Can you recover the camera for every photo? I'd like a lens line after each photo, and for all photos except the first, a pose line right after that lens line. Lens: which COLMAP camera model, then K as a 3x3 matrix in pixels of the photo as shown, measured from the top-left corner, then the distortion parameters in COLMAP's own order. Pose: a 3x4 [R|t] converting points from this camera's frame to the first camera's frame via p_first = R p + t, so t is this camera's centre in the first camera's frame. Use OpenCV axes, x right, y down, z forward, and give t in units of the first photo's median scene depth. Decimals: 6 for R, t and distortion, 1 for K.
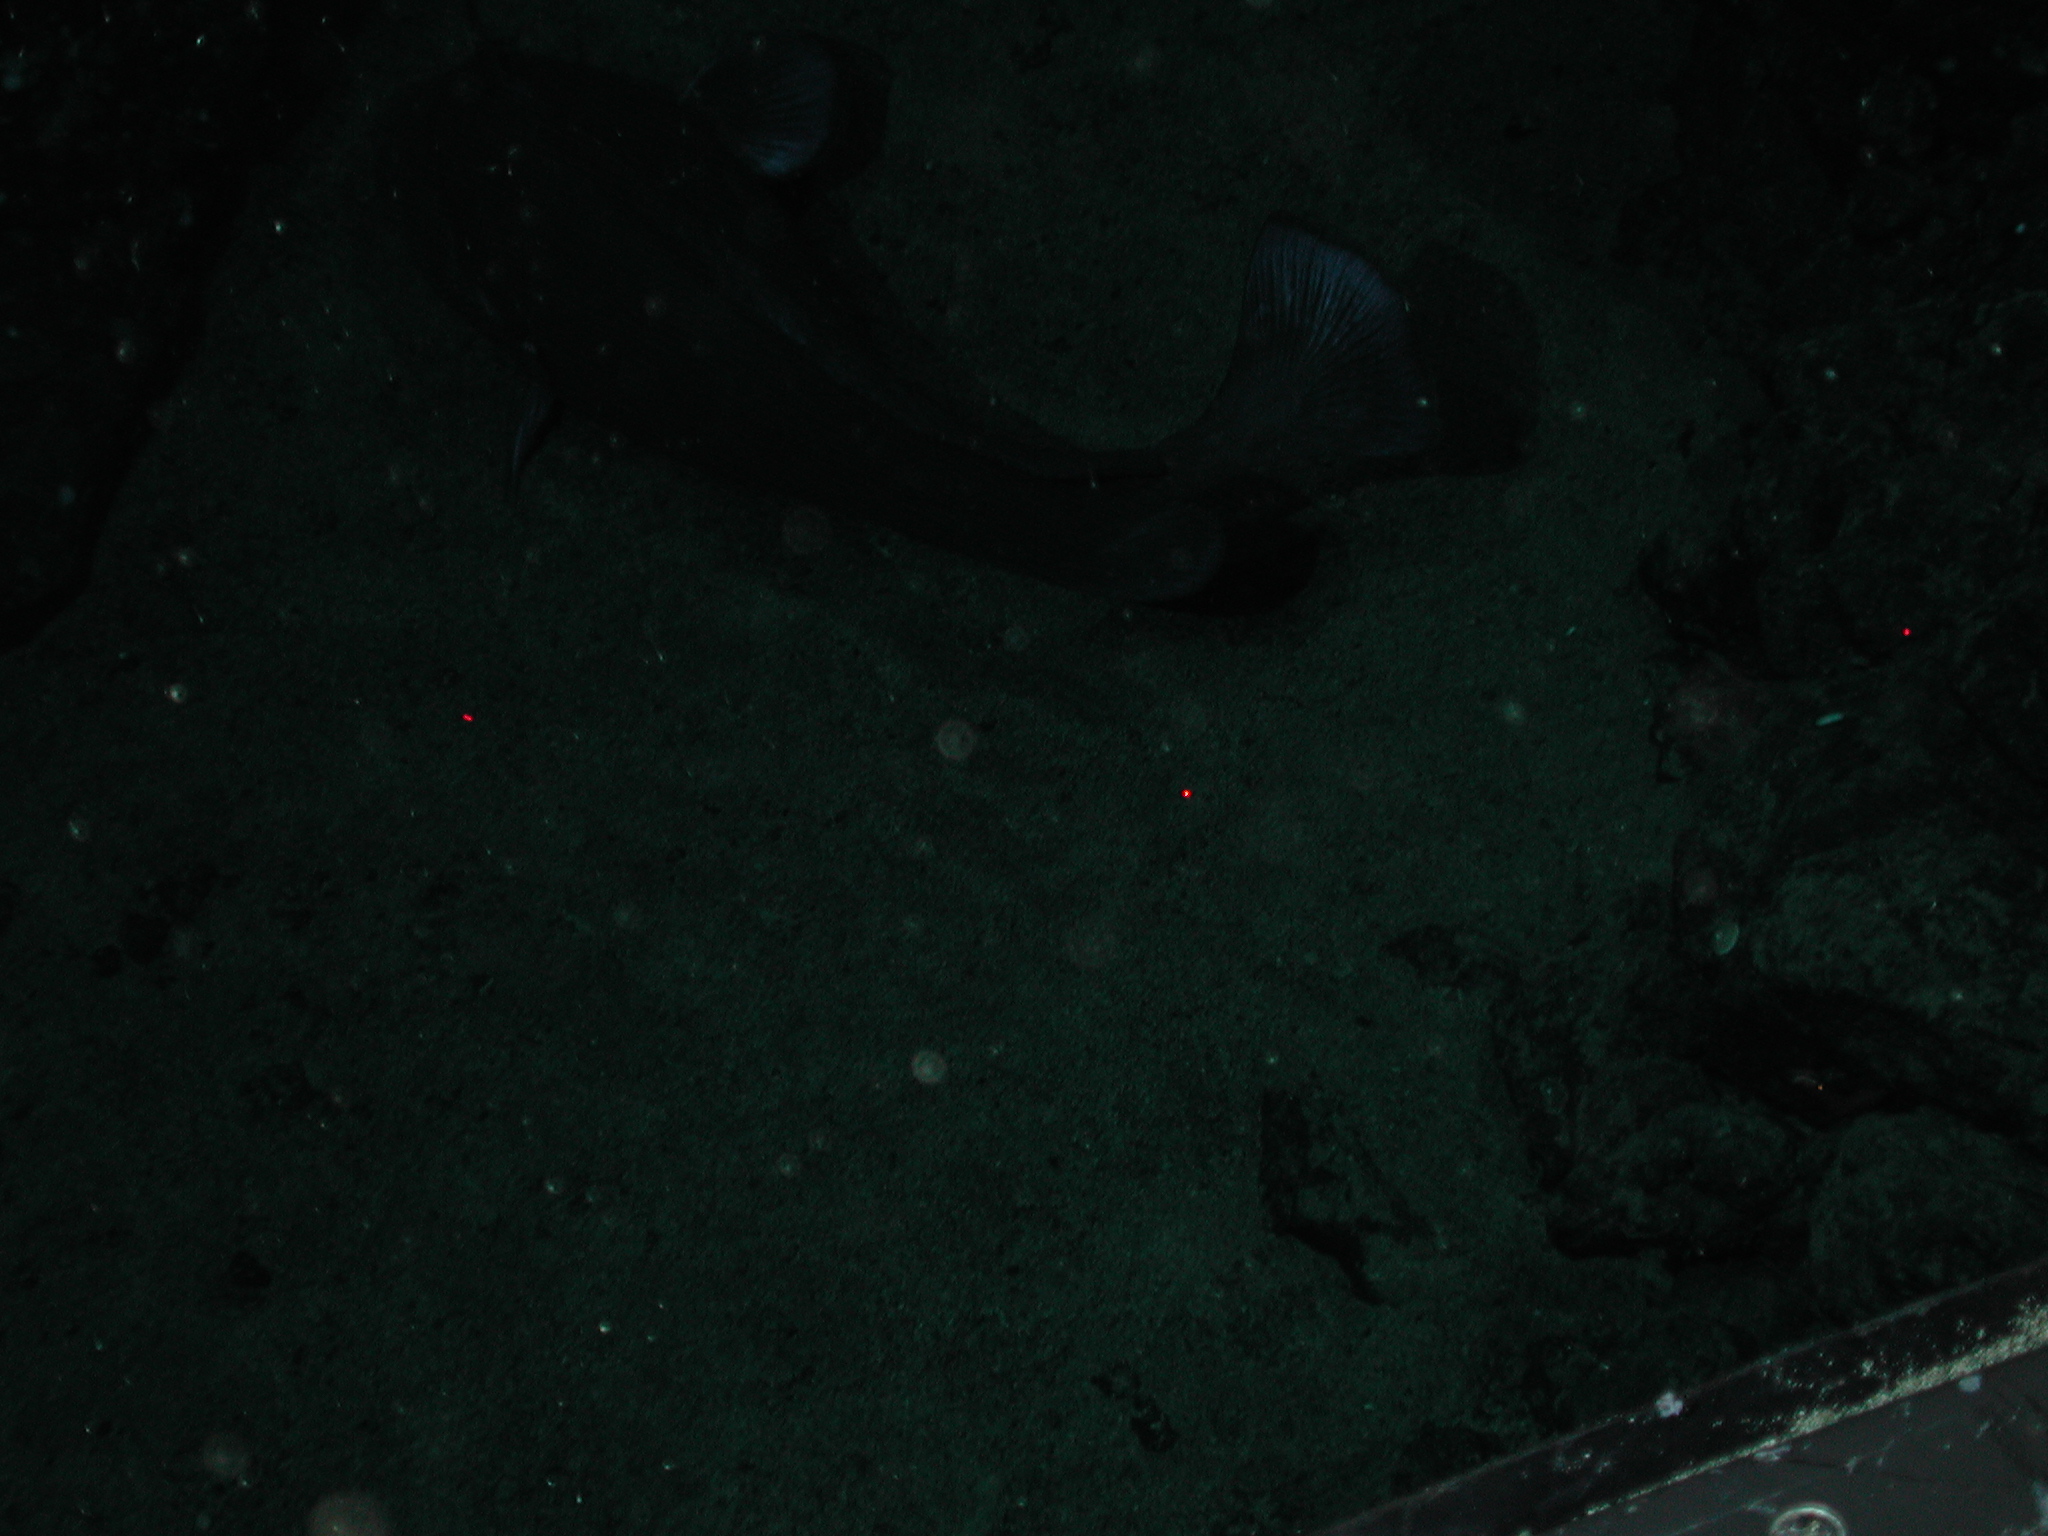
lens RADIAL K [[6503.8, 0, 1025.0], [0, 6503.8, 776.0], [0, 0, 1]] dist [0.915492, 0.000000]
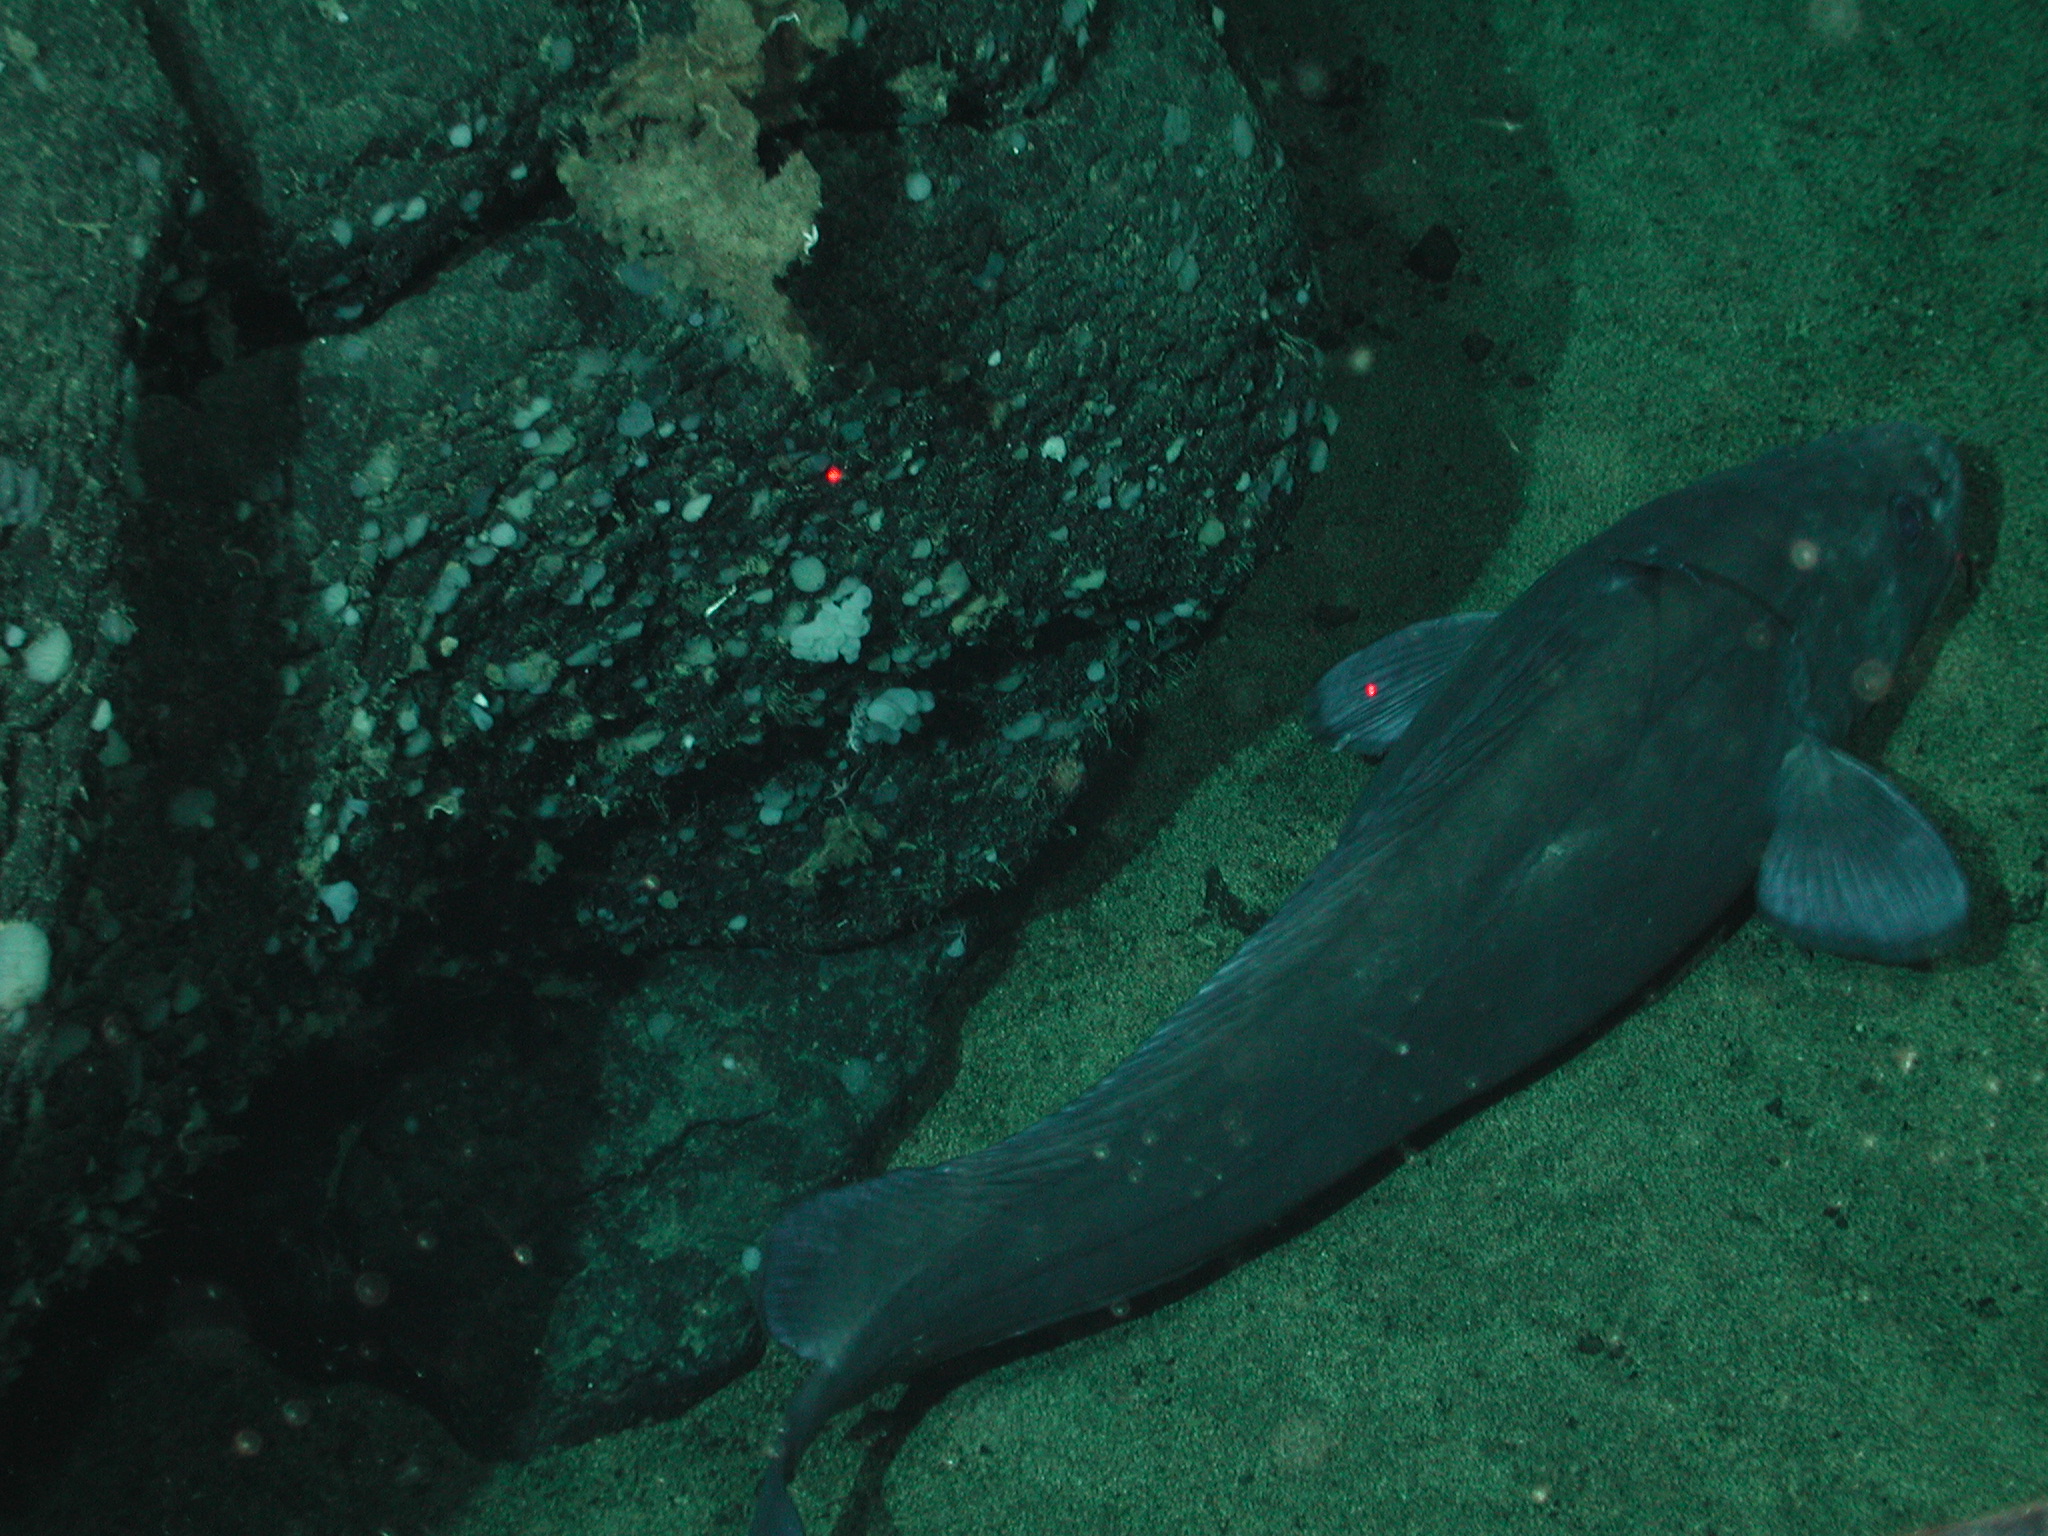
lens RADIAL K [[6503.8, 0, 1038.3], [0, 6503.8, 782.7], [0, 0, 1]] dist [0.915492, 0.000000]
pose [[0.973201, 0.180272, -0.142762, -0.002790], [-0.179461, 0.983588, 0.018646, -0.130395], [0.143780, 0.007474, 0.989581, 0.201233]]
